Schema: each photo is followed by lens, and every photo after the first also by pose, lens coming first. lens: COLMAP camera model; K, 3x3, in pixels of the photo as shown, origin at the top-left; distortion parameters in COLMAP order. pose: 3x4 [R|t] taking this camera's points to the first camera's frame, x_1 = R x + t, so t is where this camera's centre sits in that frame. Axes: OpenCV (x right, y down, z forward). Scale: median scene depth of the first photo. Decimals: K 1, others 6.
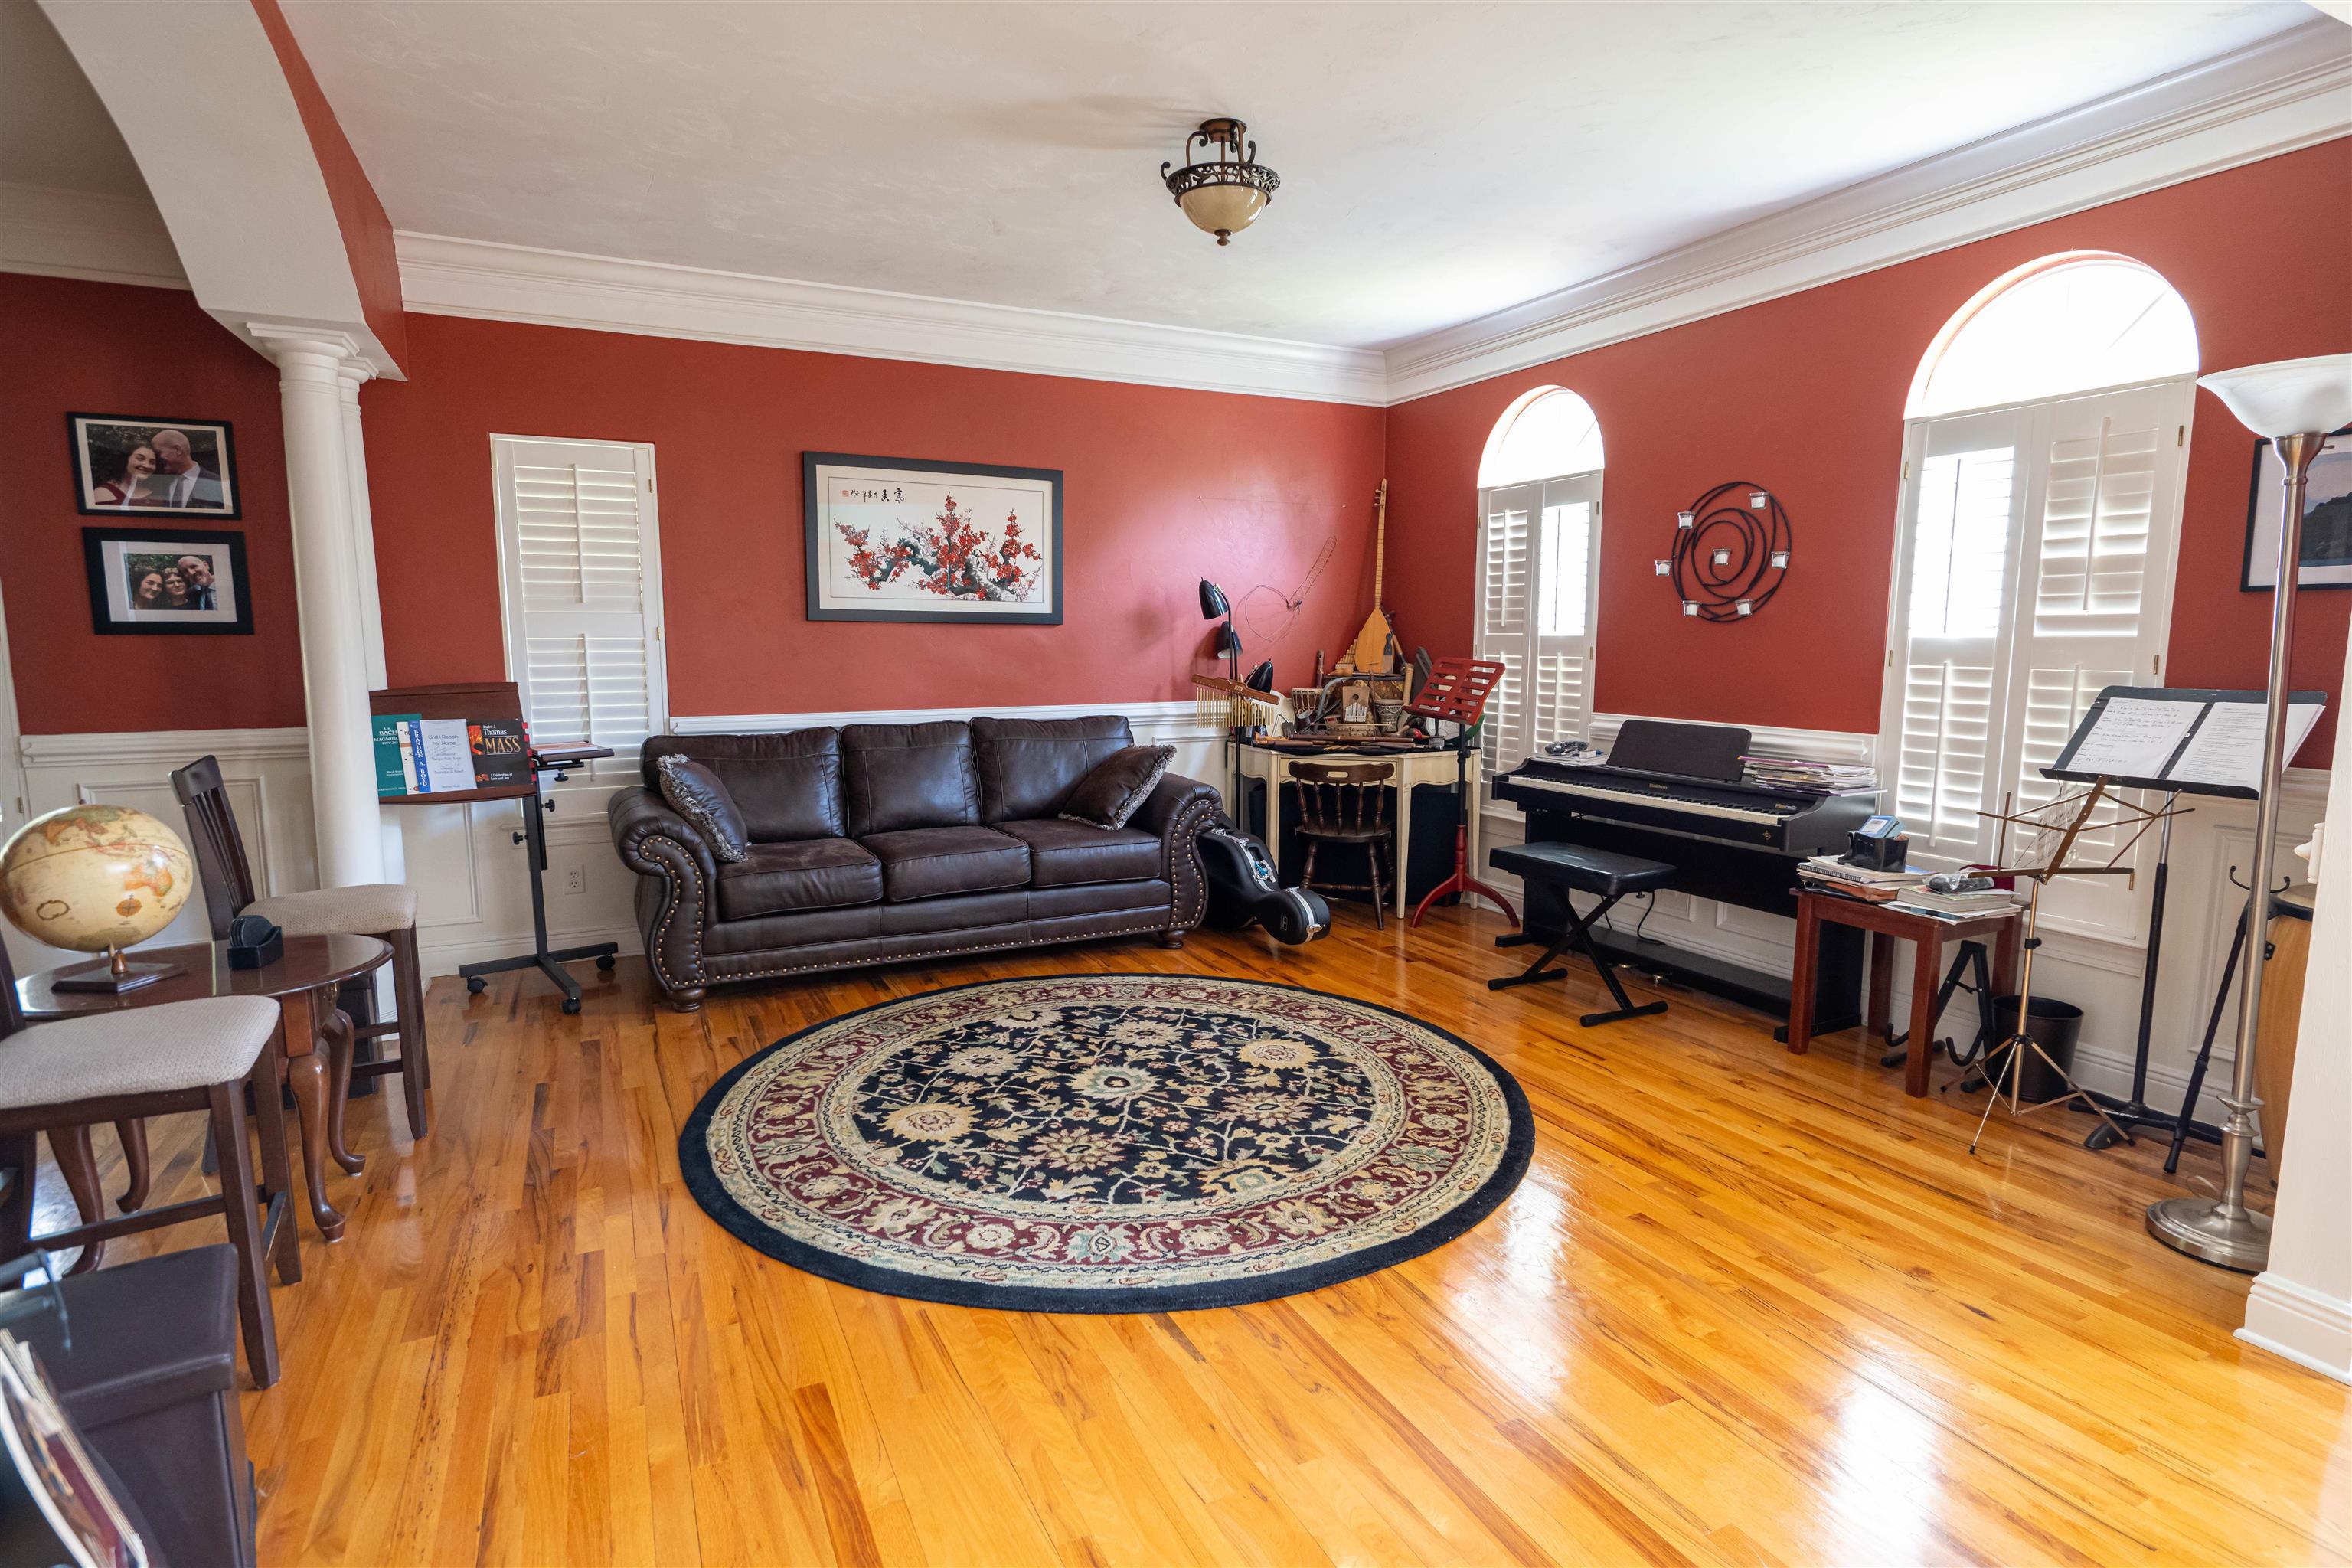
lens RADIAL K [[1200.9, 0, 1173.5], [0, 1200.9, 786.7], [0, 0, 1]] dist [-0.001507, 0.001162]
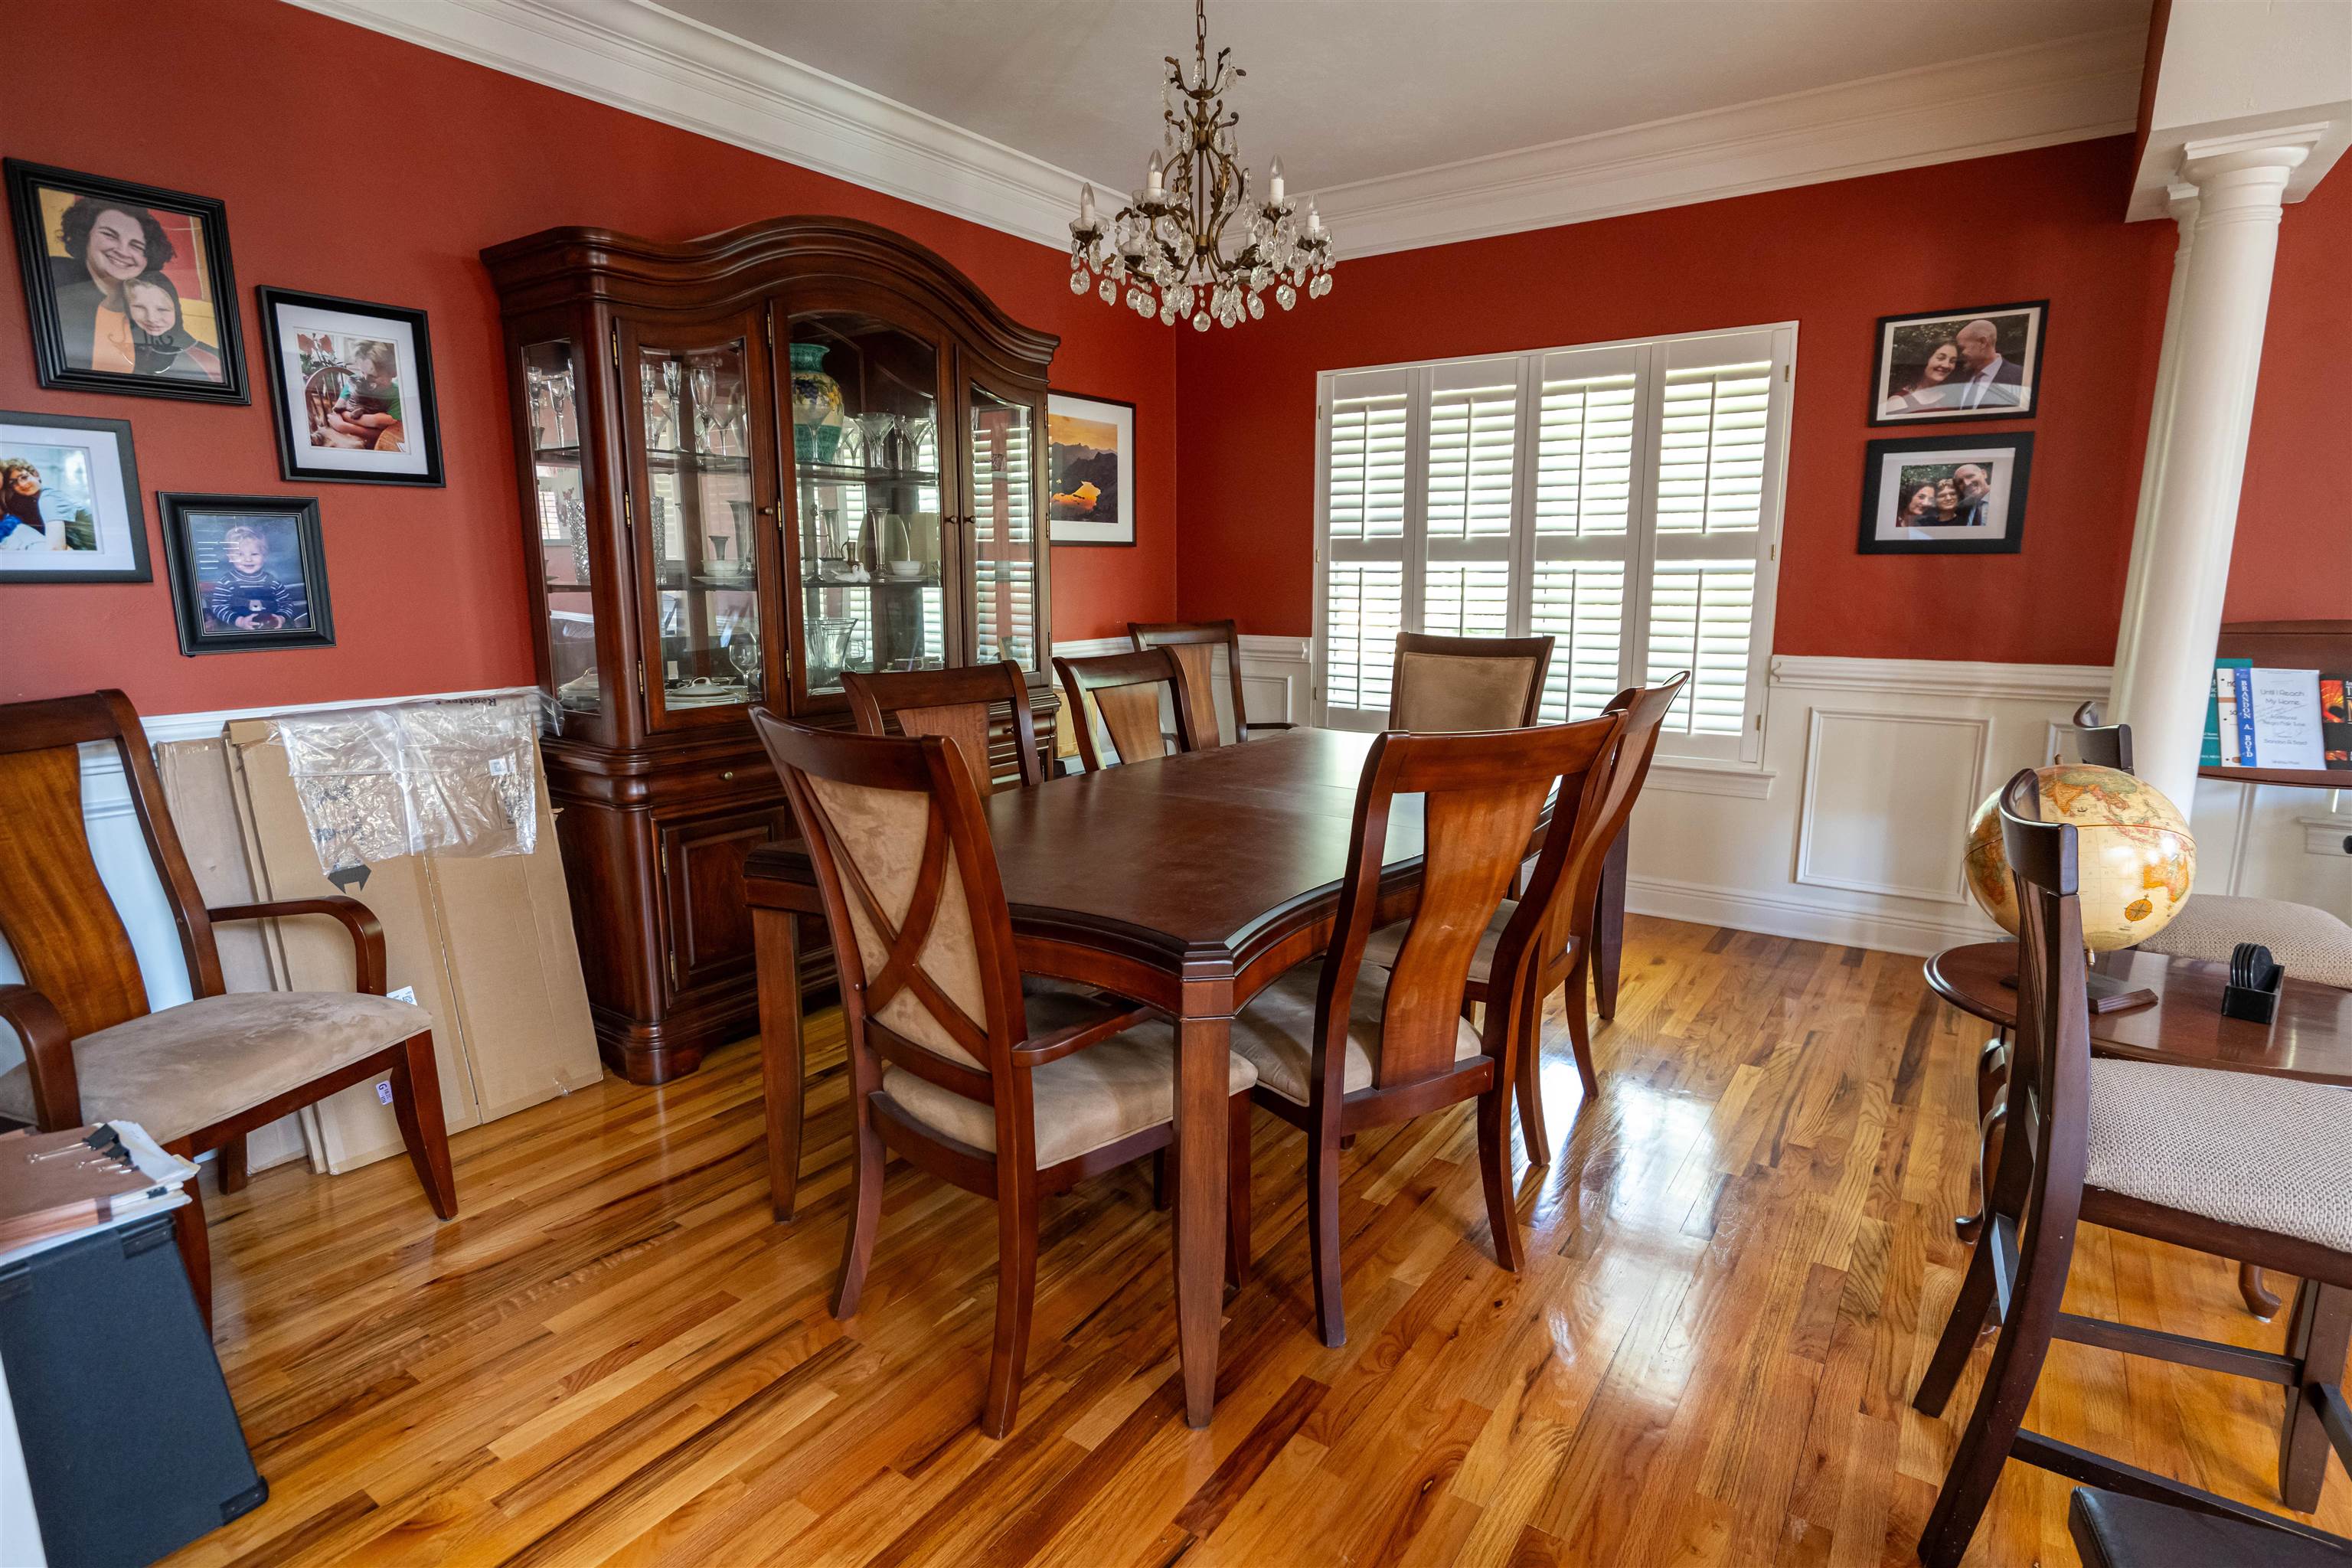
lens RADIAL K [[1196.2, 0, 1181.5], [0, 1196.2, 781.1], [0, 0, 1]] dist [0.001975, 0.000661]
pose [[0.490748, 0.156236, -0.857180, -0.314746], [-0.109323, 0.987059, 0.117319, -0.001062], [0.864416, 0.036136, 0.501477, 0.060375]]
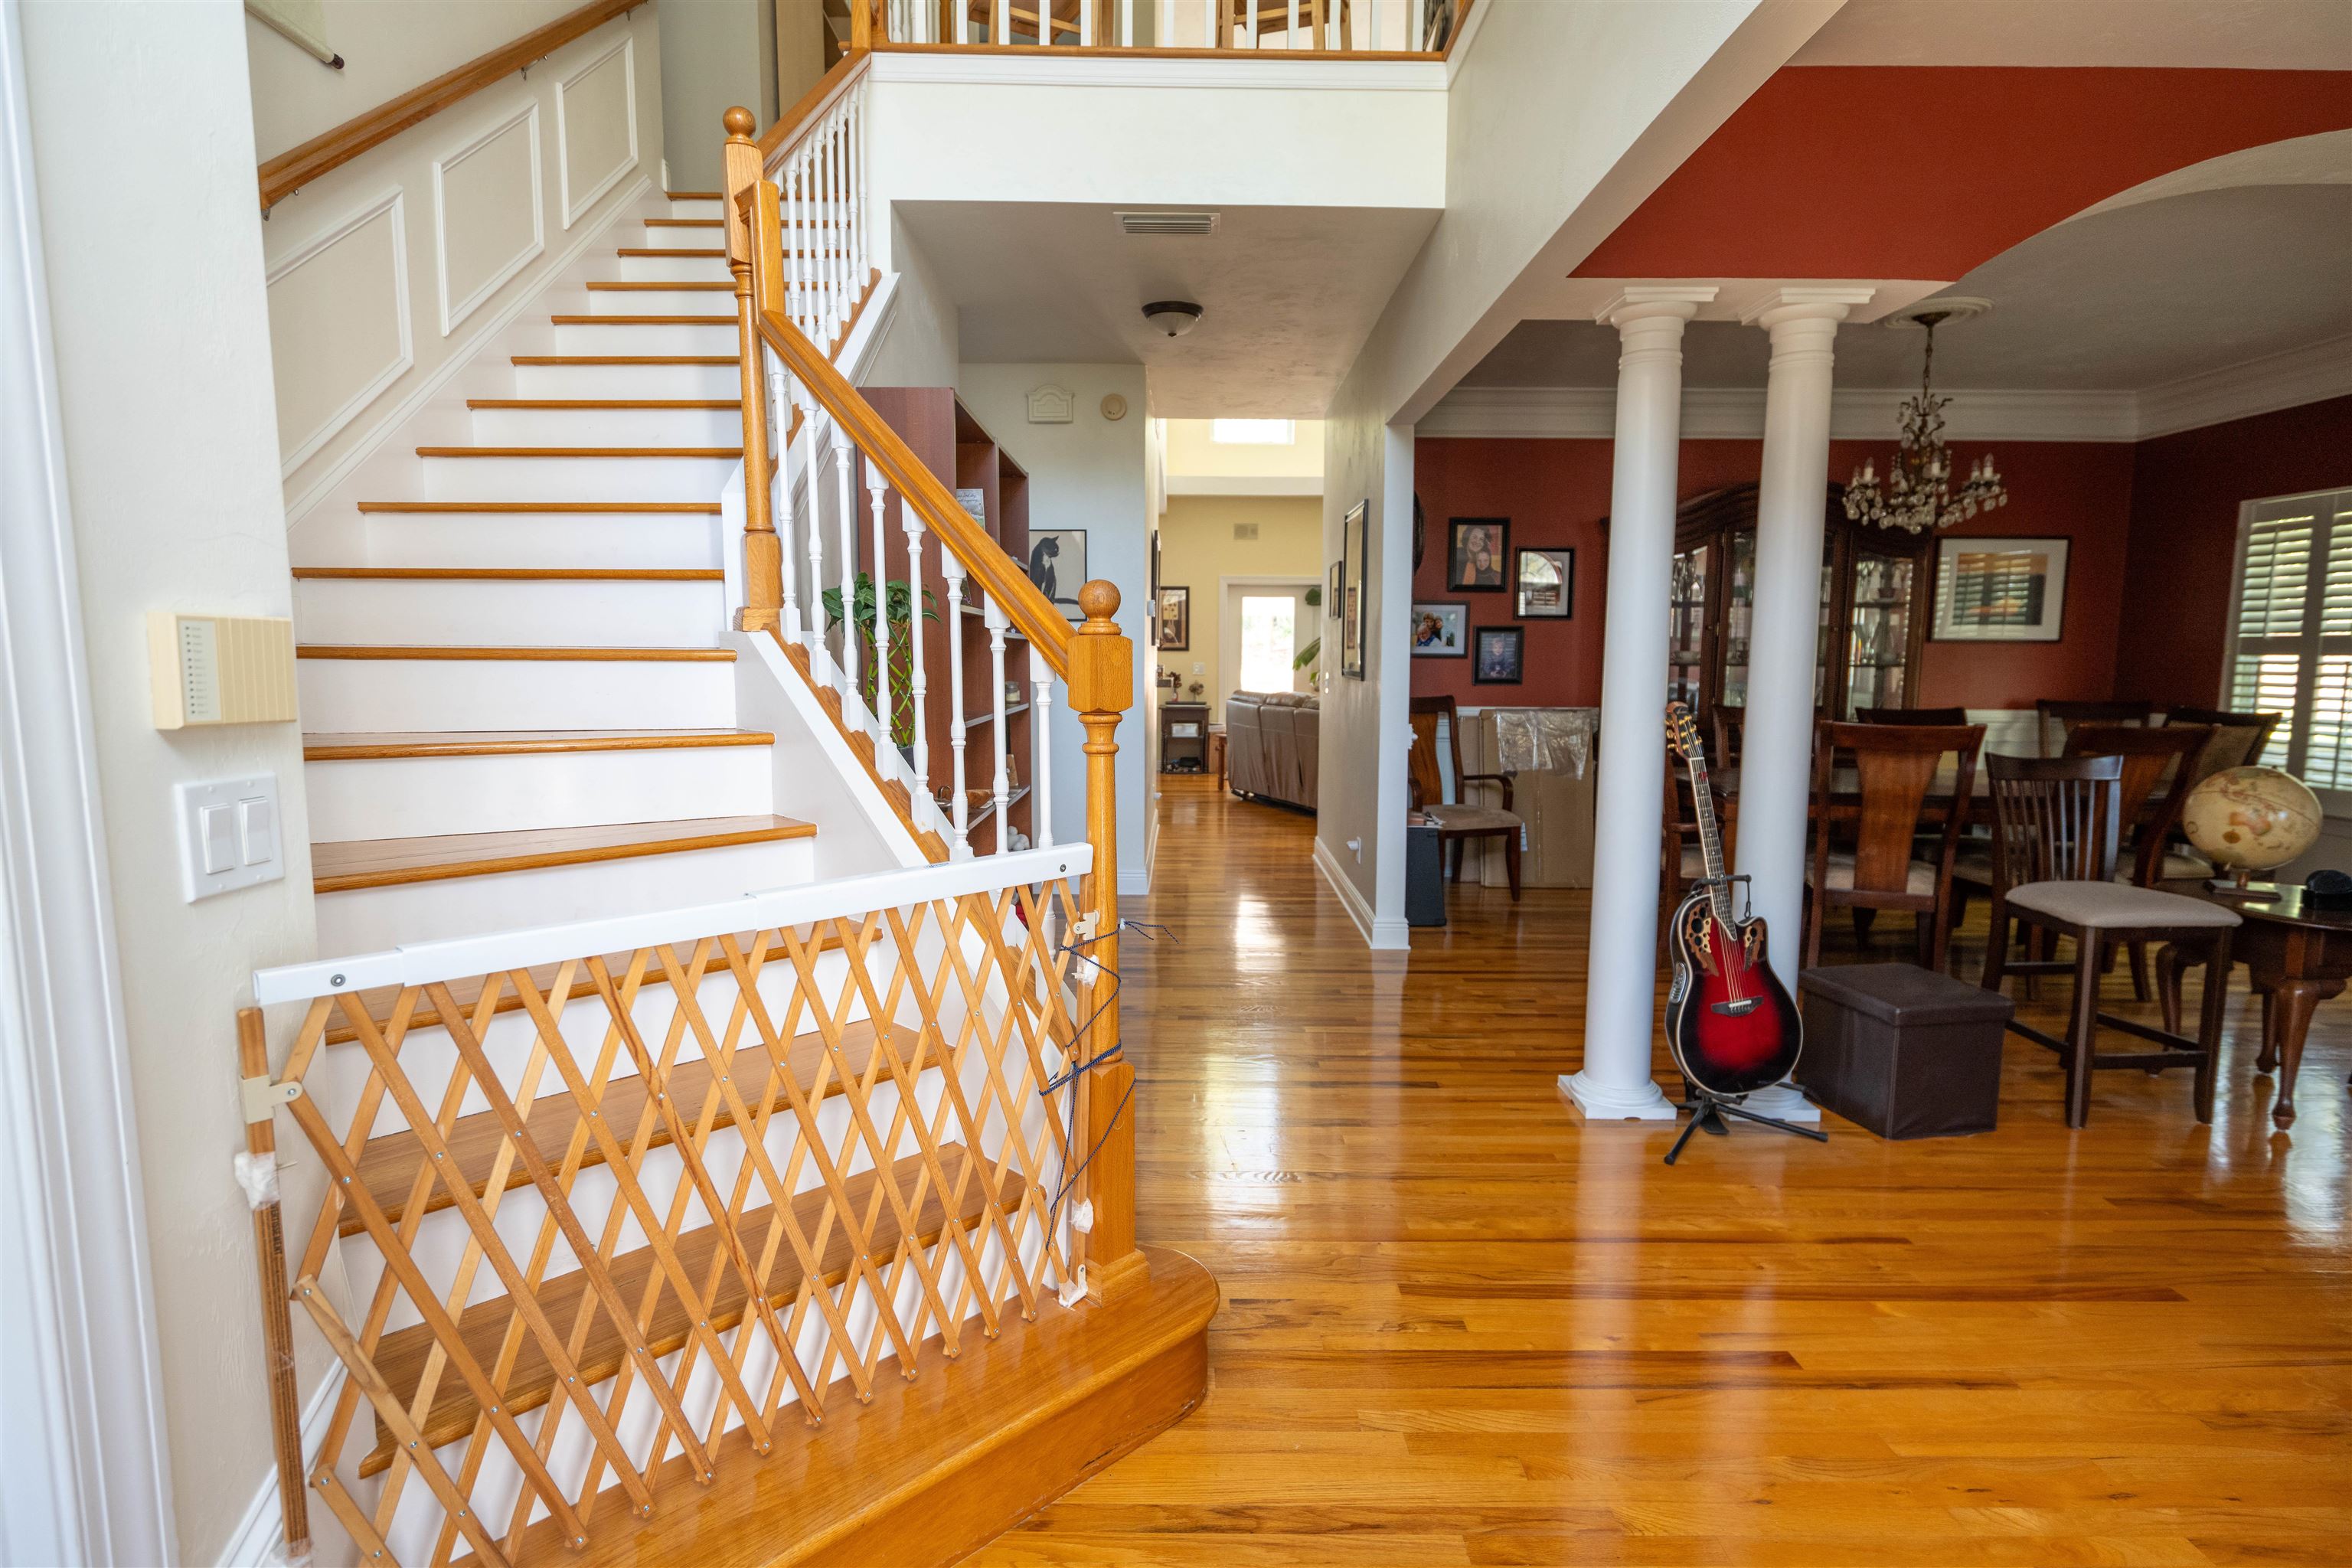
lens RADIAL K [[1200.9, 0, 1173.5], [0, 1200.9, 786.7], [0, 0, 1]] dist [-0.001507, 0.001162]
pose [[-0.442150, 0.100049, -0.891344, 0.578995], [-0.118215, 0.978590, 0.168483, -0.030208], [0.889117, 0.179865, -0.420856, 0.281394]]
